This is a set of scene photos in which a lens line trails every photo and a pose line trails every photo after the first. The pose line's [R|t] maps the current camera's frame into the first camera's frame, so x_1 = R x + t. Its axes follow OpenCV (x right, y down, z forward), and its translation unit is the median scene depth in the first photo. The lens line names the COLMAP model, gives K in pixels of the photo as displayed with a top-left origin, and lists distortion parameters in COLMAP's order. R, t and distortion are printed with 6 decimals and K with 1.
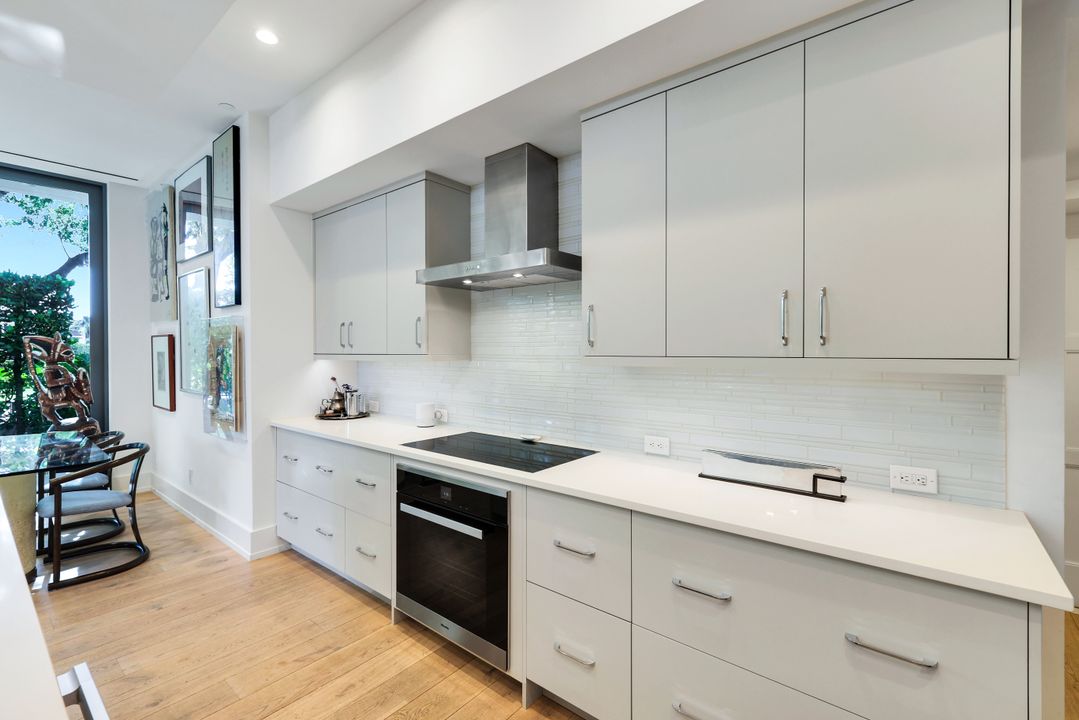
lens RADIAL K [[478.0, 0, 541.8], [0, 478.0, 352.4], [0, 0, 1]] dist [0.001107, -0.000025]
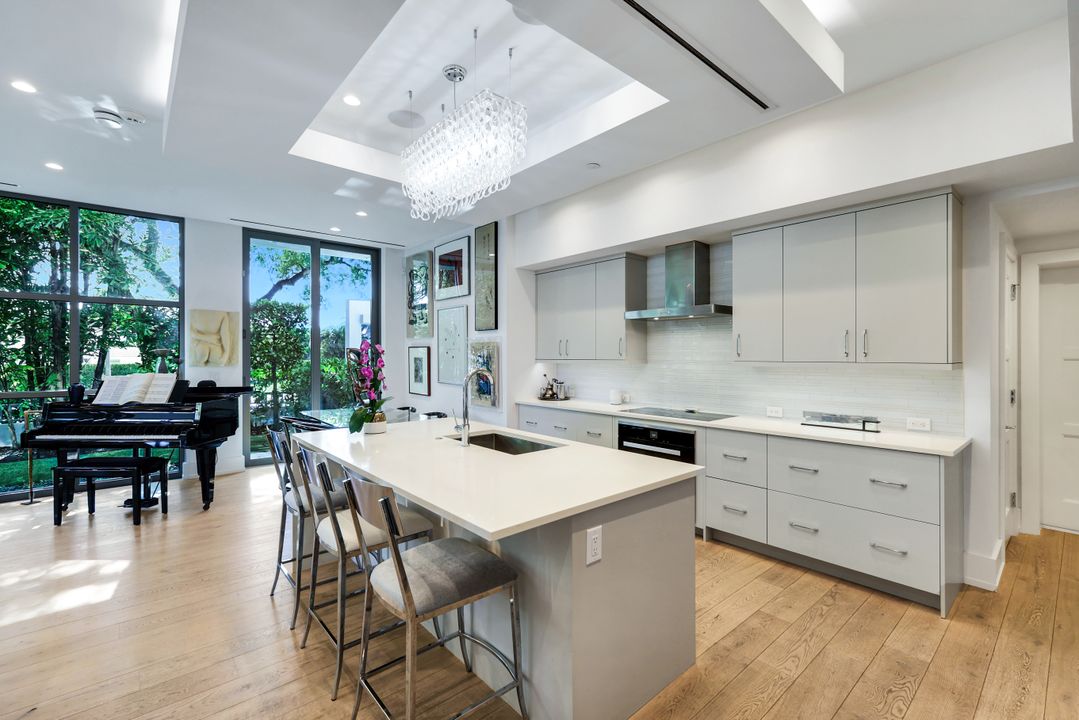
lens RADIAL K [[470.4, 0, 540.3], [0, 470.4, 355.4], [0, 0, 1]] dist [0.002567, 0.000514]
pose [[0.985767, 0.002363, -0.168103, -0.221209], [-0.003151, 0.999985, -0.004421, -0.002977], [0.168090, 0.004888, 0.985760, -0.596366]]
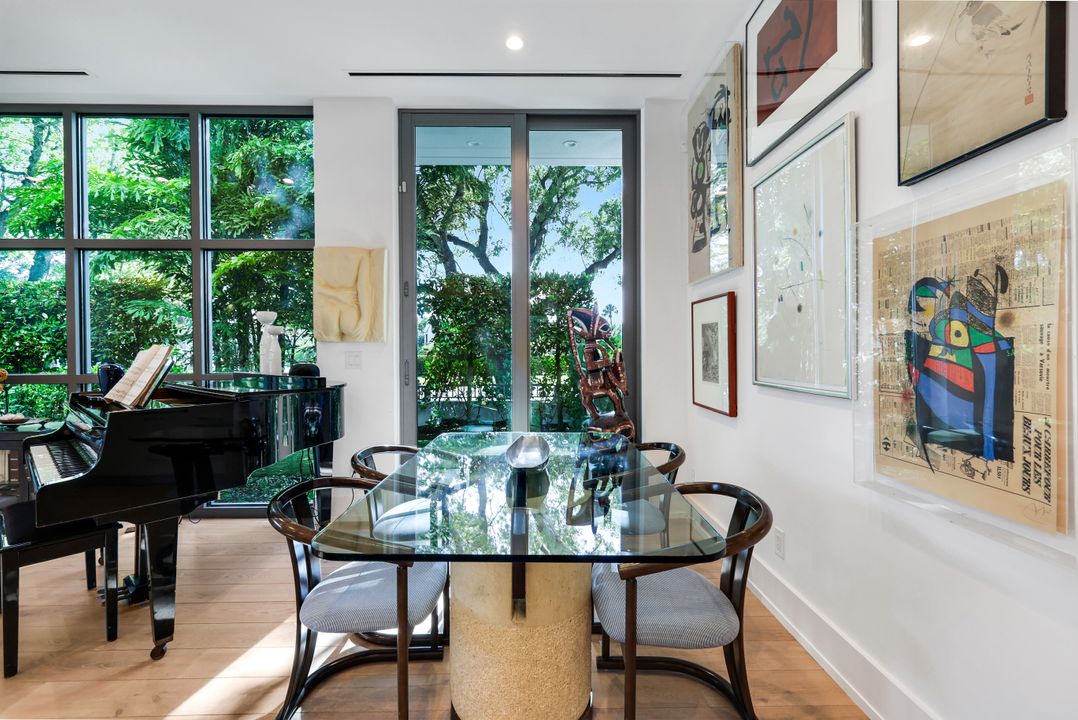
lens RADIAL K [[471.1, 0, 536.2], [0, 471.1, 353.3], [0, 0, 1]] dist [0.009454, -0.000252]
pose [[0.643202, 0.004722, -0.765682, -0.639837], [-0.001873, 0.999988, 0.004593, 0.053339], [0.765694, -0.001520, 0.643203, 0.565175]]
